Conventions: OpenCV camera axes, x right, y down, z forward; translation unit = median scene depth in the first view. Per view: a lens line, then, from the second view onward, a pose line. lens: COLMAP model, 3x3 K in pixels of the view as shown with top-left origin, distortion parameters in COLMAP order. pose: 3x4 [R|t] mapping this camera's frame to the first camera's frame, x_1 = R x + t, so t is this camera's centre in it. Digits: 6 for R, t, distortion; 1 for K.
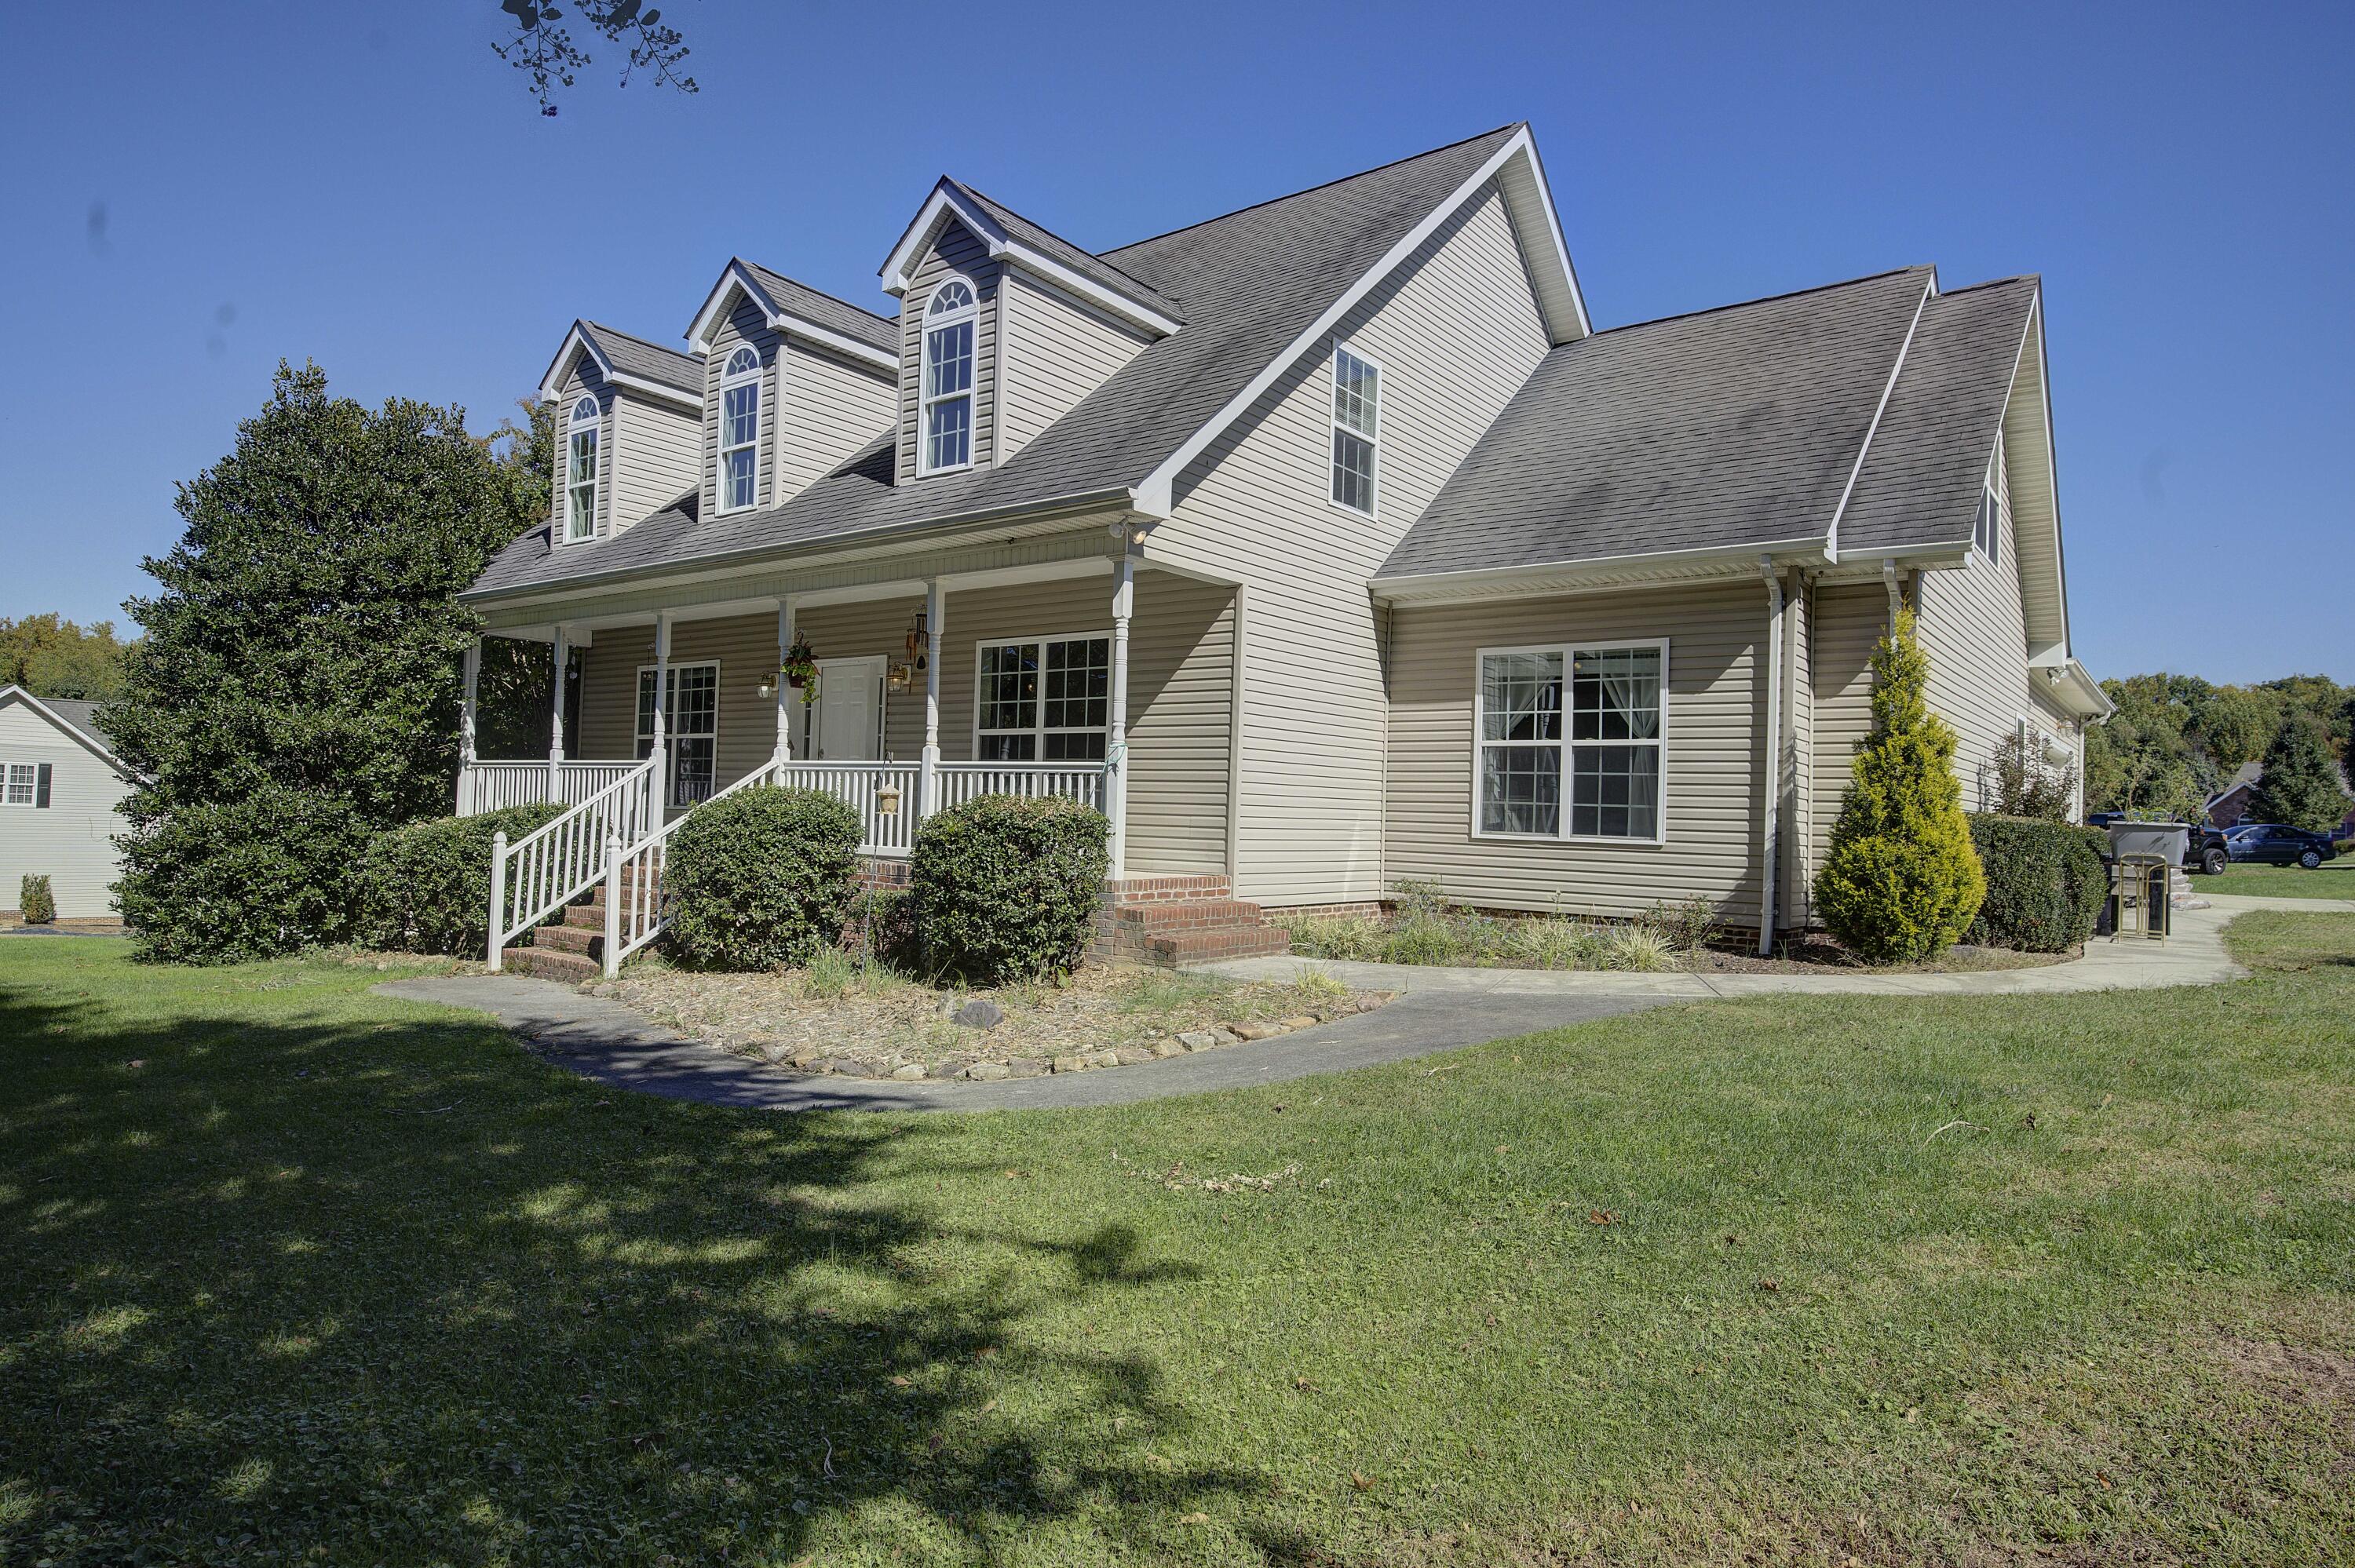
lens RADIAL K [[1360.1, 0, 1177.5], [0, 1360.1, 784.0], [0, 0, 1]] dist [0.002155, -0.000562]
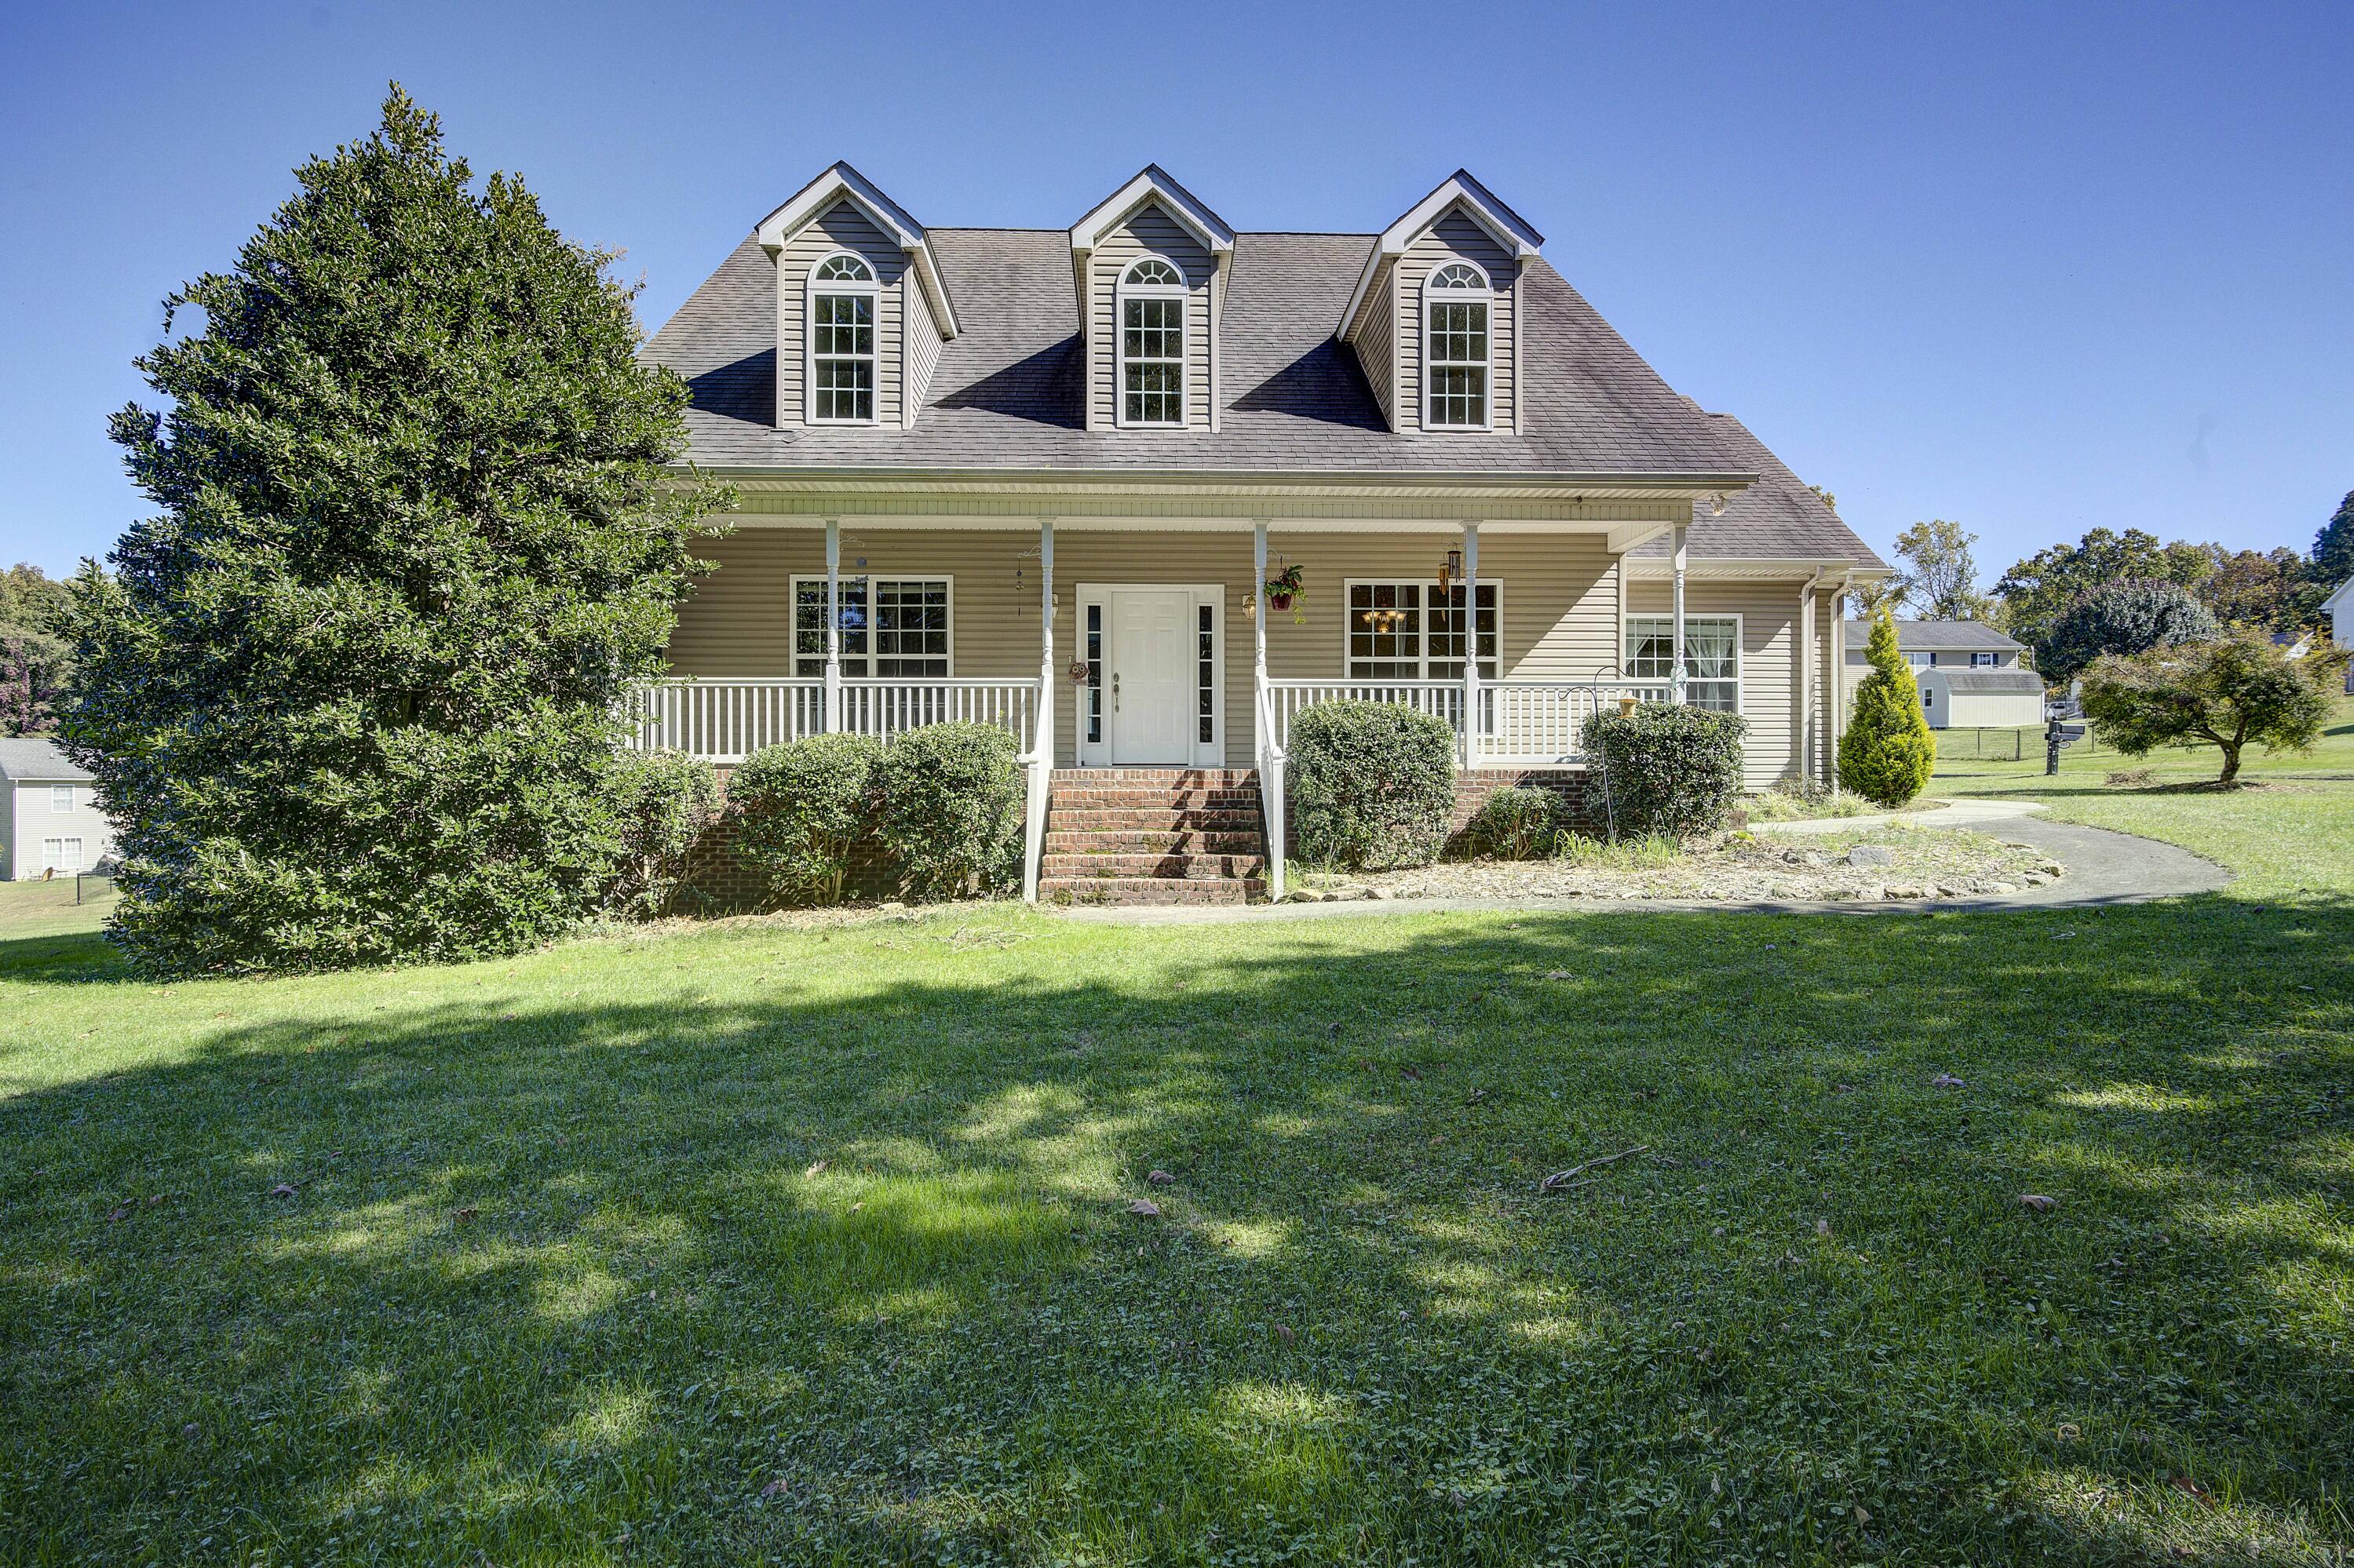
lens RADIAL K [[823.5, 0, 1177.0], [0, 823.5, 723.7], [0, 0, 1]] dist [-0.000990, -0.000044]
pose [[0.787856, -0.017850, 0.615600, -0.600395], [-0.000396, 0.999565, 0.029491, -0.000276], [-0.615859, -0.023479, 0.787507, 0.447849]]
